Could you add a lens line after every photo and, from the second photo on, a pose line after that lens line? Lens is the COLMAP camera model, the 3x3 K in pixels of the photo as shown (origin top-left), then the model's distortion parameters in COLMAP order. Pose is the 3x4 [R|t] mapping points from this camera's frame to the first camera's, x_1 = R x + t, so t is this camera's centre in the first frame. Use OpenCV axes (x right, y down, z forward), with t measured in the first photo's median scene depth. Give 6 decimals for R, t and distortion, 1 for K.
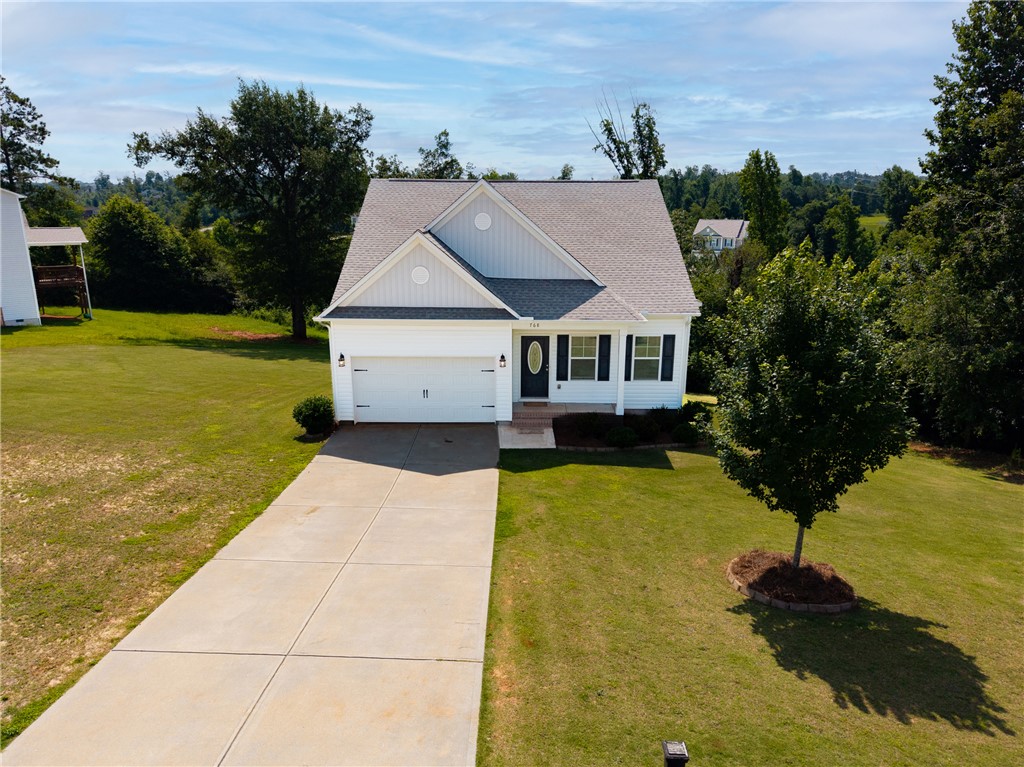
lens RADIAL K [[719.7, 0, 512.0], [0, 719.7, 383.5], [0, 0, 1]] dist [0.062410, -0.049090]
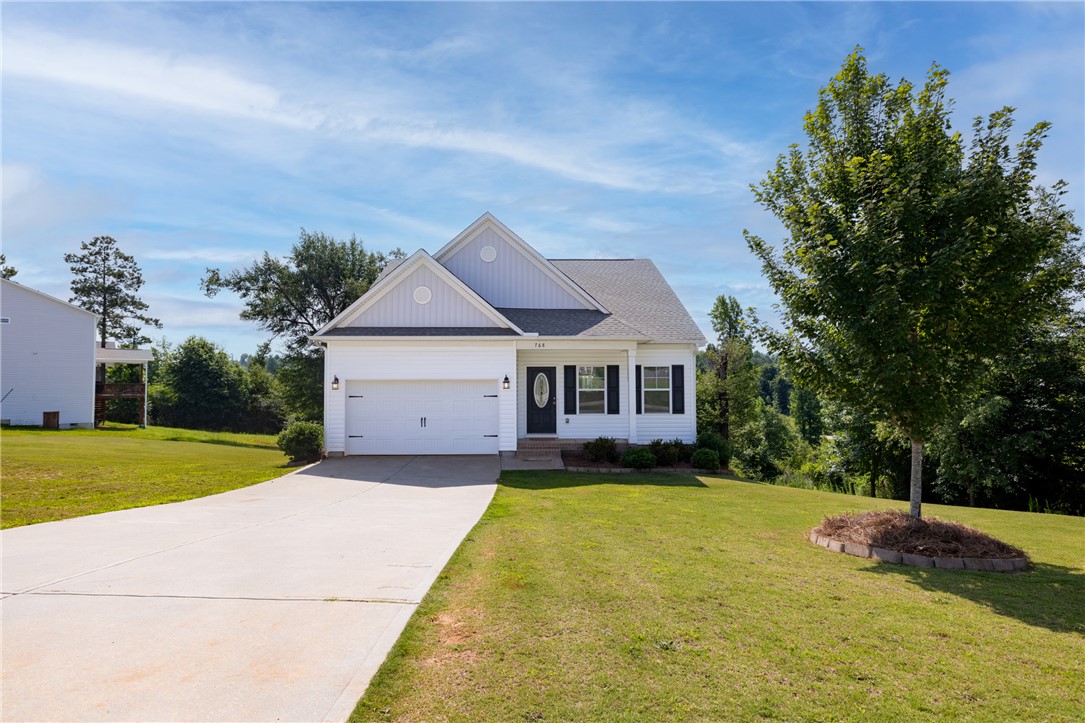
lens RADIAL K [[567.7, 0, 542.5], [0, 567.7, 361.5], [0, 0, 1]] dist [-0.001756, 0.007524]
pose [[0.999721, -0.004633, 0.023161, 0.015961], [0.011356, 0.954076, -0.299349, 0.155462], [-0.020710, 0.299529, 0.953862, 0.264369]]
